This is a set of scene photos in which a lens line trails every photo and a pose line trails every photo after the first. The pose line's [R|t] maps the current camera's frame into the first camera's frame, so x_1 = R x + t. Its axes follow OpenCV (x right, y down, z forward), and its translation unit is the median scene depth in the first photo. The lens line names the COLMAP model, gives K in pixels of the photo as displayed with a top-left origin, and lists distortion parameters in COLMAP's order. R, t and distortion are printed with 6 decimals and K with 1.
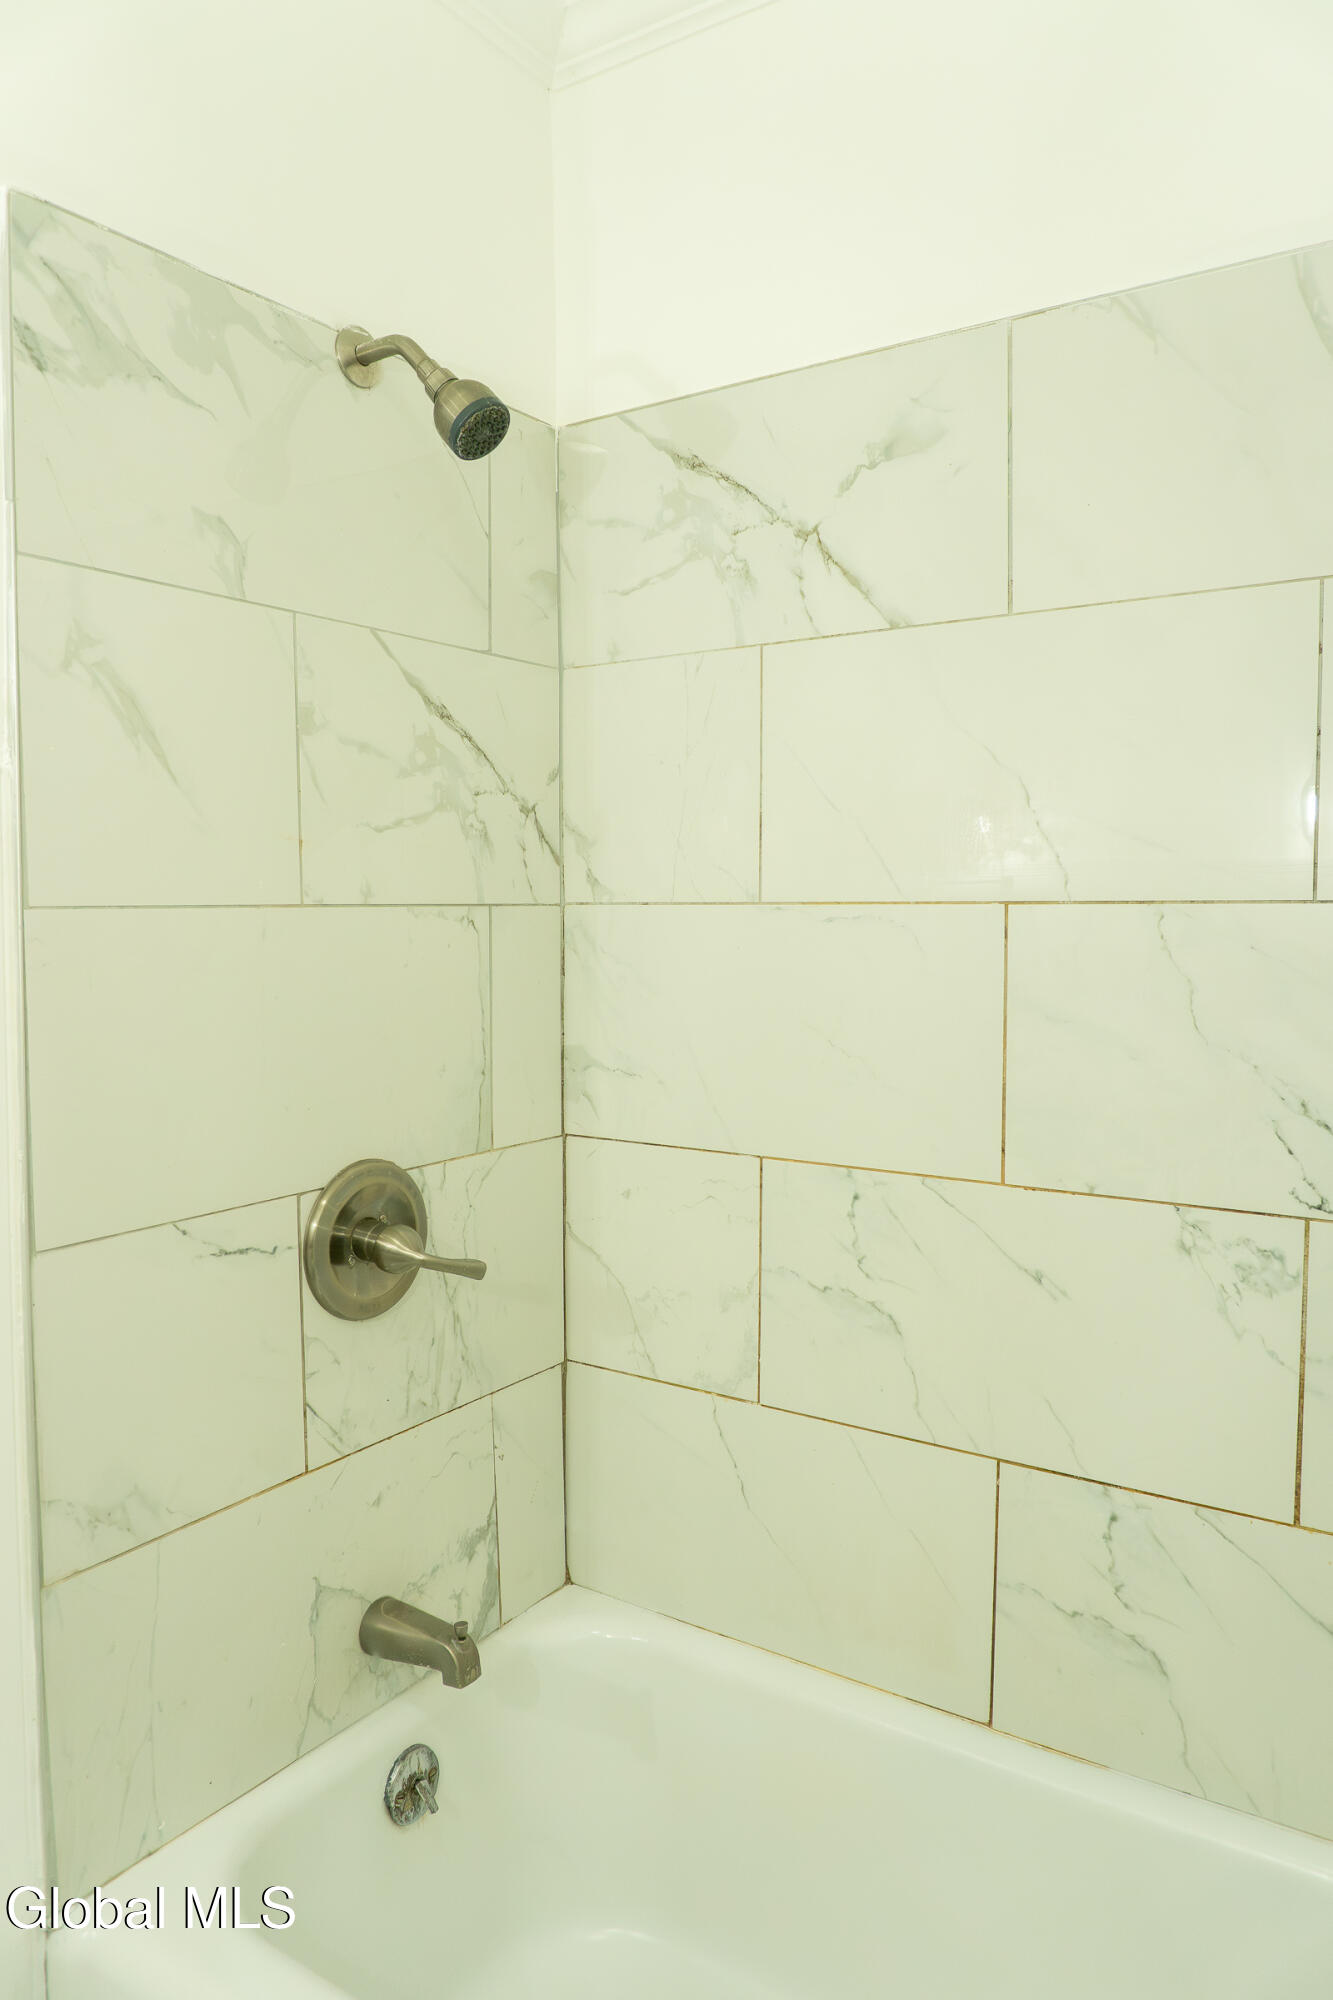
lens RADIAL K [[1396.8, 0, 665.5], [0, 1396.8, 978.3], [0, 0, 1]] dist [-0.002947, -0.000328]
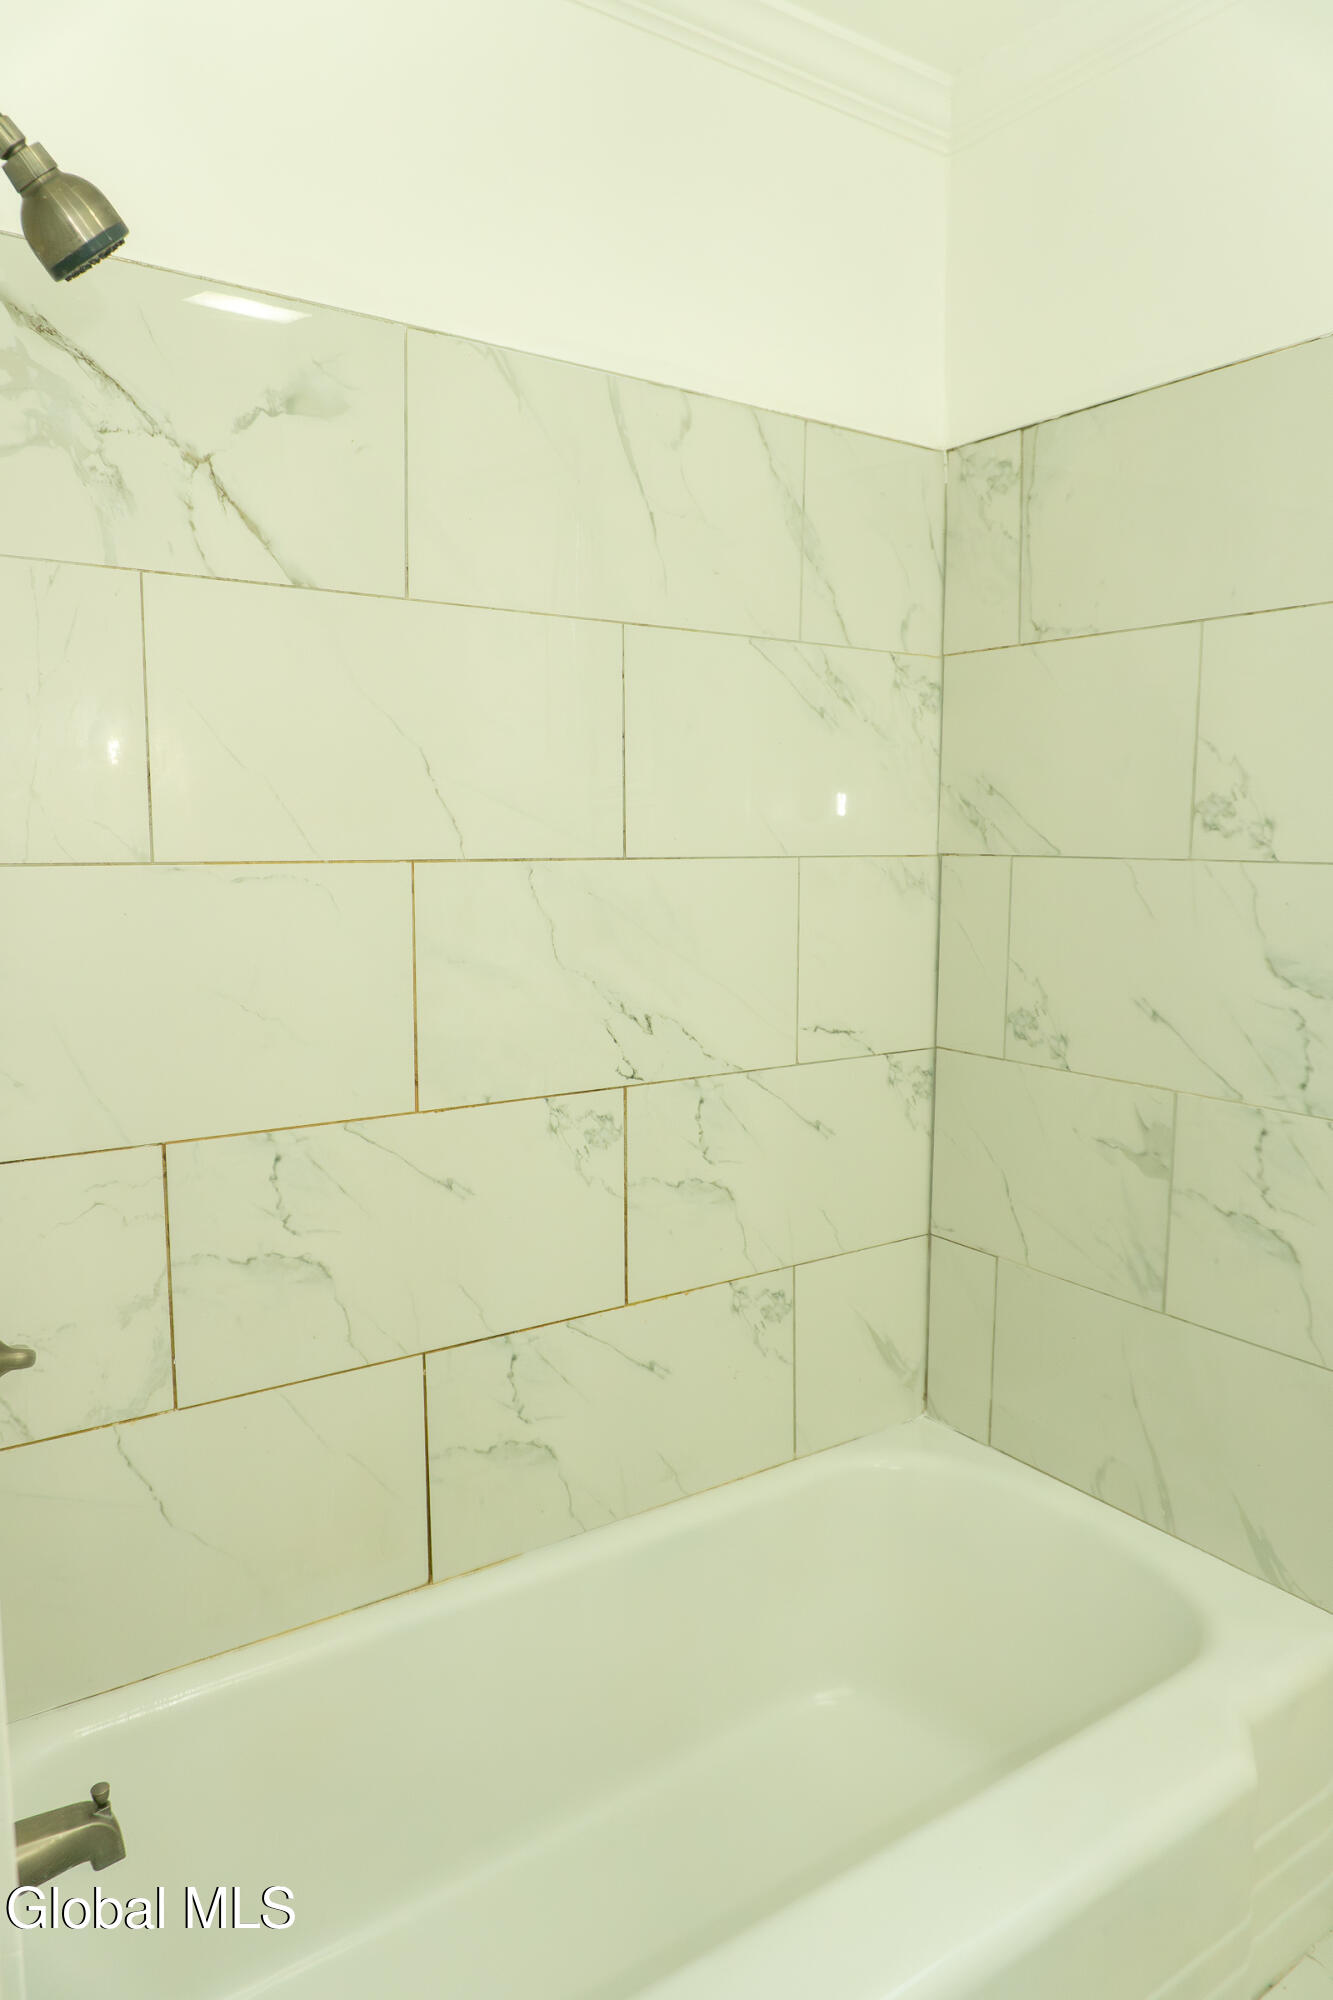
lens RADIAL K [[1318.9, 0, 666.5], [0, 1318.9, 1000.0], [0, 0, 1]] dist [-0.000727, -0.003955]
pose [[0.375914, -0.102694, 0.920947, -0.637640], [0.055000, 0.994561, 0.088453, -0.024795], [-0.925021, 0.017401, 0.379517, 0.400022]]
